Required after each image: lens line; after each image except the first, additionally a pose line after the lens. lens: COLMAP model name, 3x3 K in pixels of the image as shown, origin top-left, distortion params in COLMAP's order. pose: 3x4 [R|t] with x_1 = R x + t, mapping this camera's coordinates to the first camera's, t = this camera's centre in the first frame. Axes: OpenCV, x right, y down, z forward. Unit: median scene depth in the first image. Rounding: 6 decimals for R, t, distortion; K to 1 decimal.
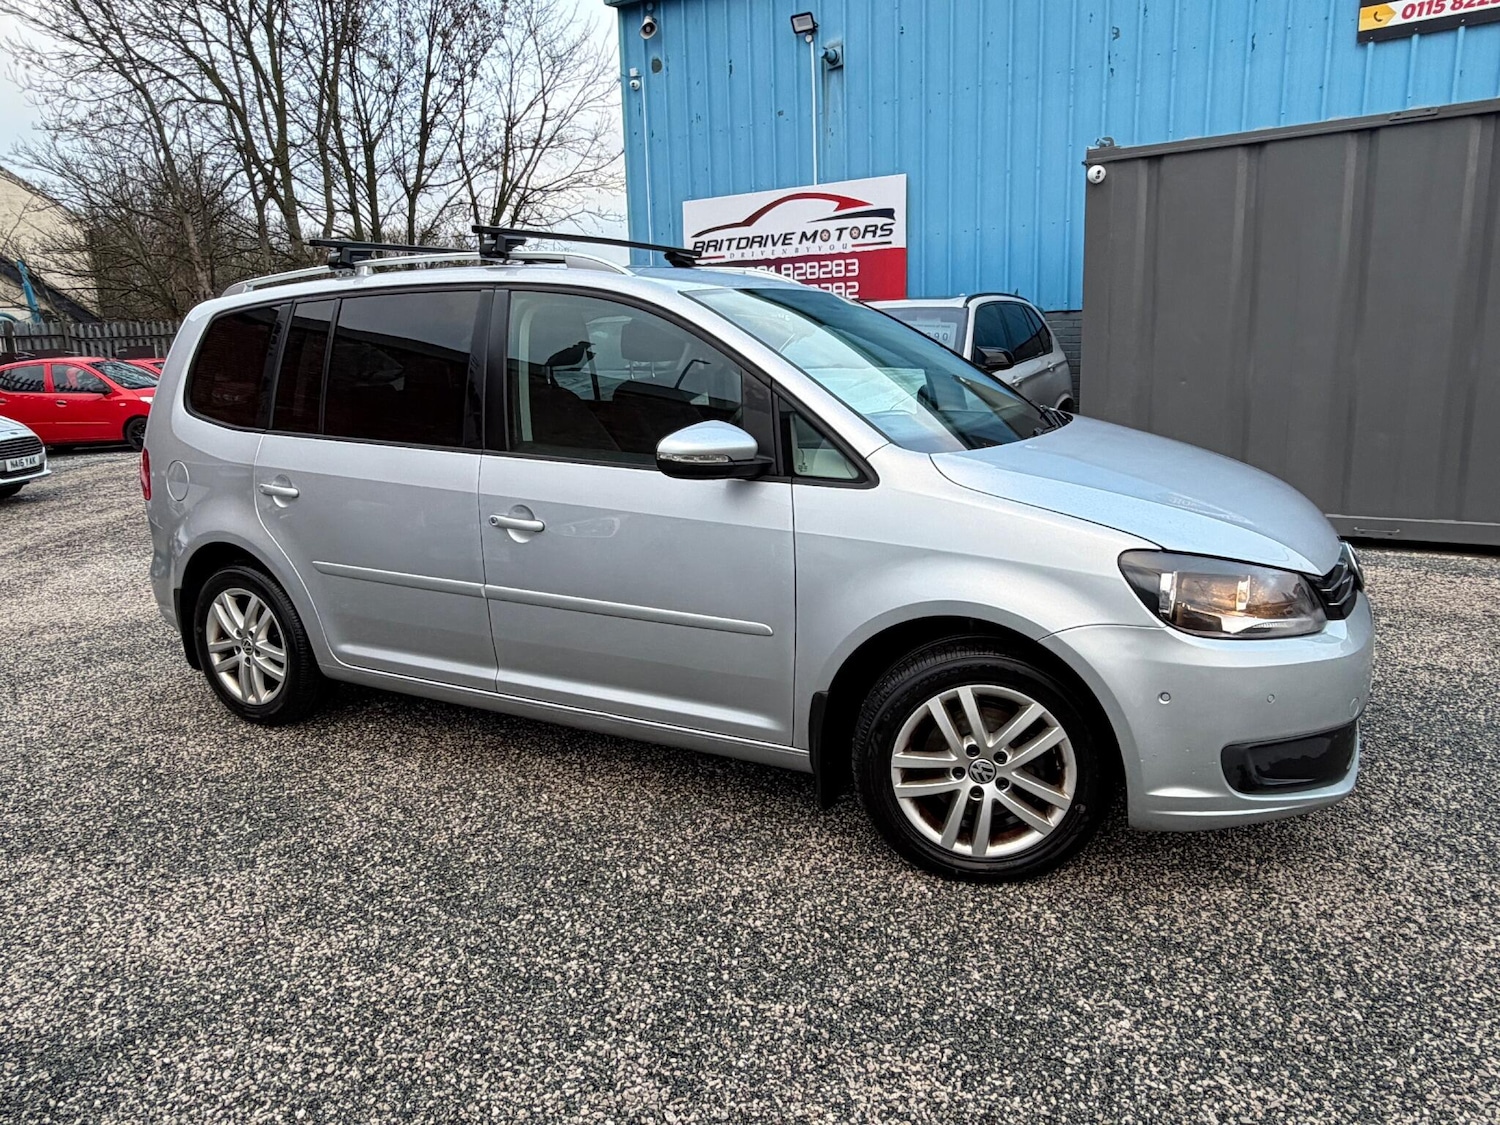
lens RADIAL K [[1041.5, 0, 750.0], [0, 1041.5, 562.5], [0, 0, 1]] dist [0.002248, -0.003134]
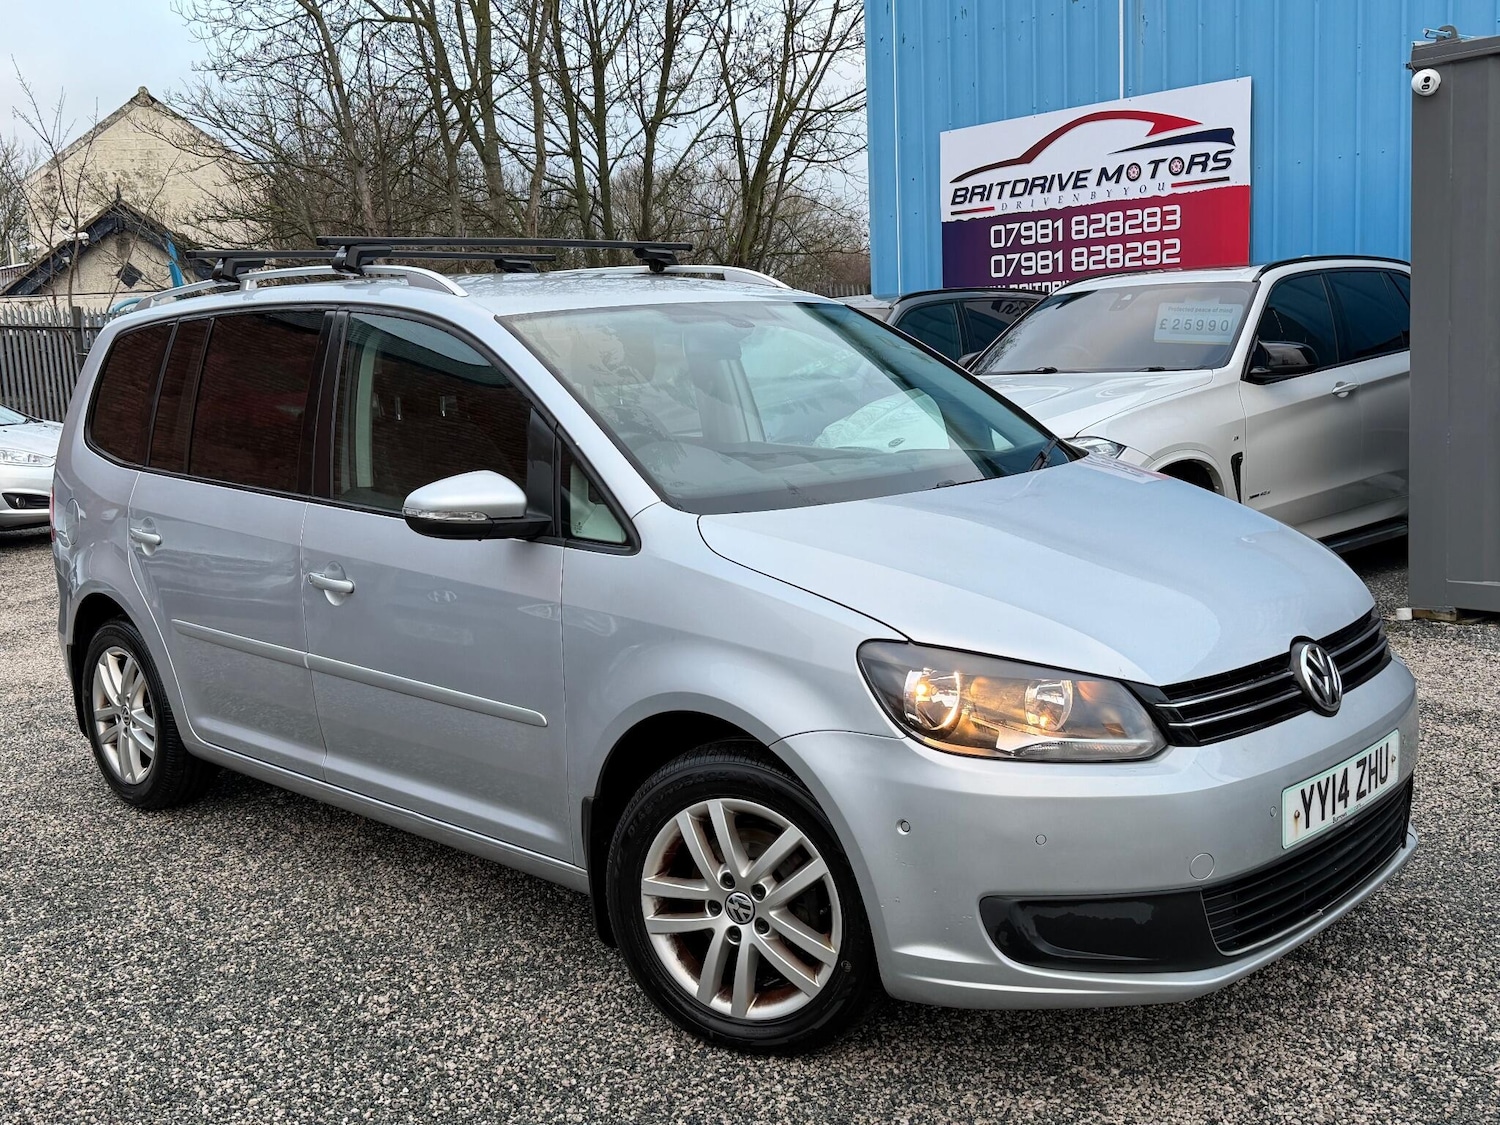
lens RADIAL K [[1542.3, 0, 750.0], [0, 1542.3, 562.5], [0, 0, 1]] dist [0.187974, -0.399088]
pose [[0.959731, 0.027892, -0.279534, 0.441808], [-0.042127, 0.998096, -0.045046, -0.010180], [0.277746, 0.055007, 0.959079, -0.133111]]
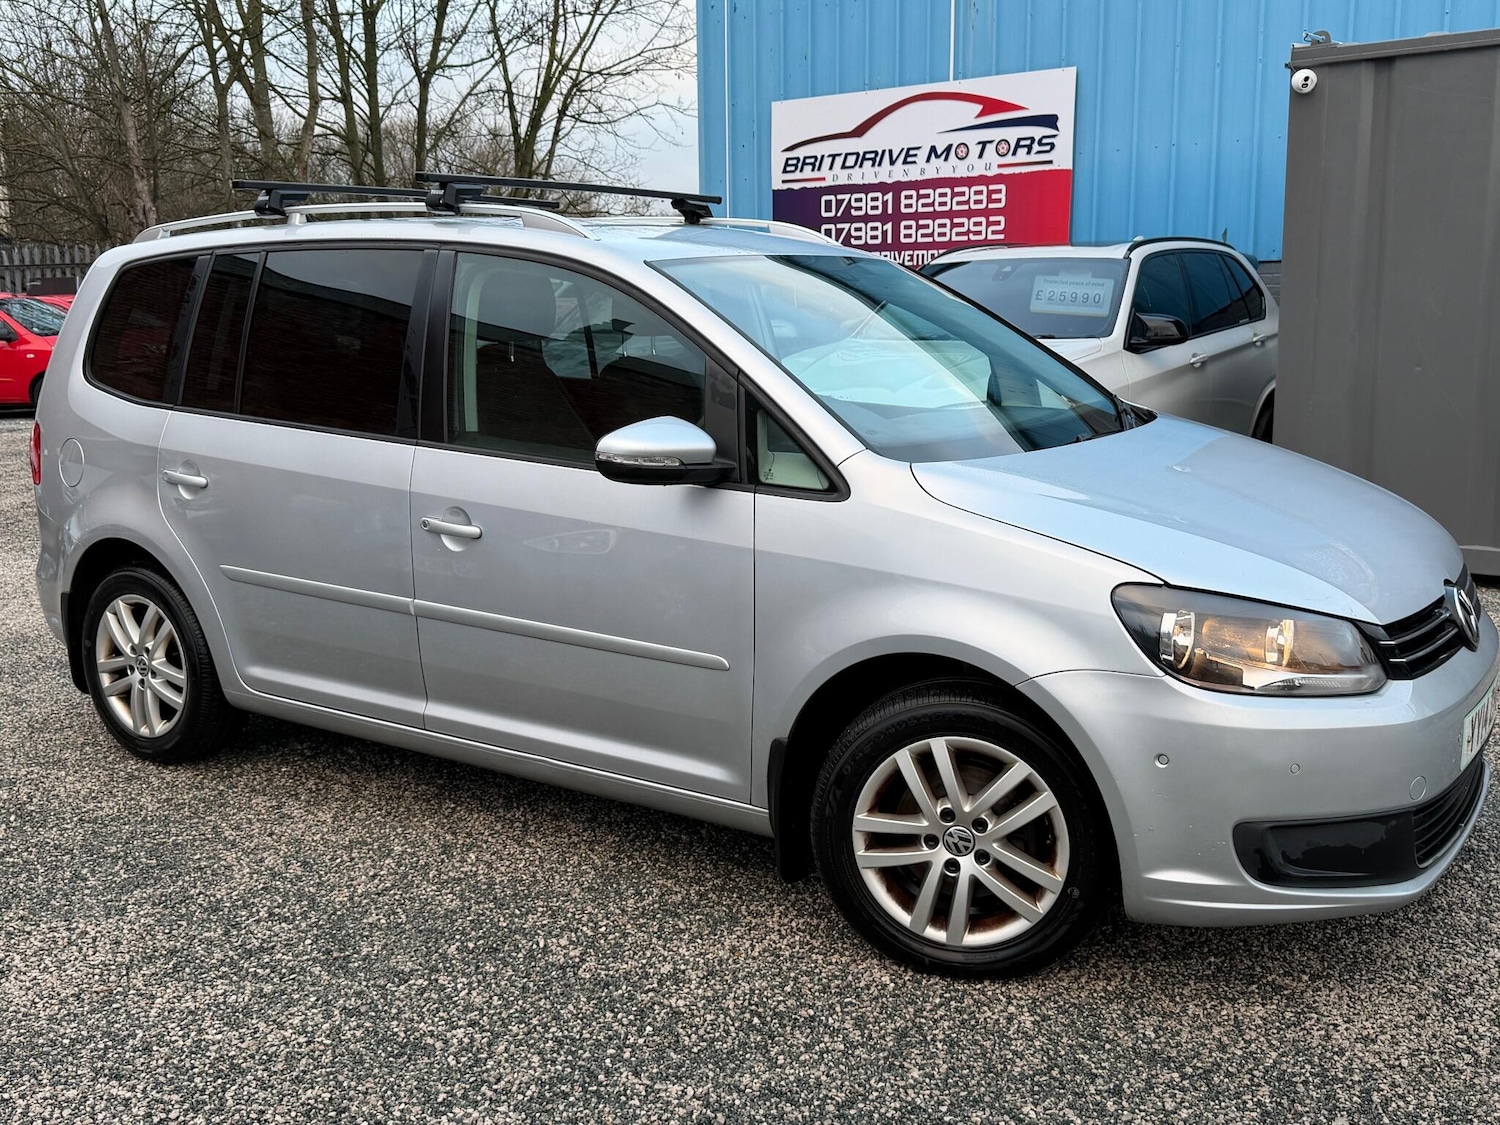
lens RADIAL K [[1478.3, 0, 751.9], [0, 1478.3, 568.8], [0, 0, 1]] dist [0.188679, -0.415804]
pose [[0.994812, 0.037886, -0.094408, 0.127878], [-0.039796, 0.999038, -0.018431, 0.007657], [0.093619, 0.022092, 0.995363, -0.172703]]
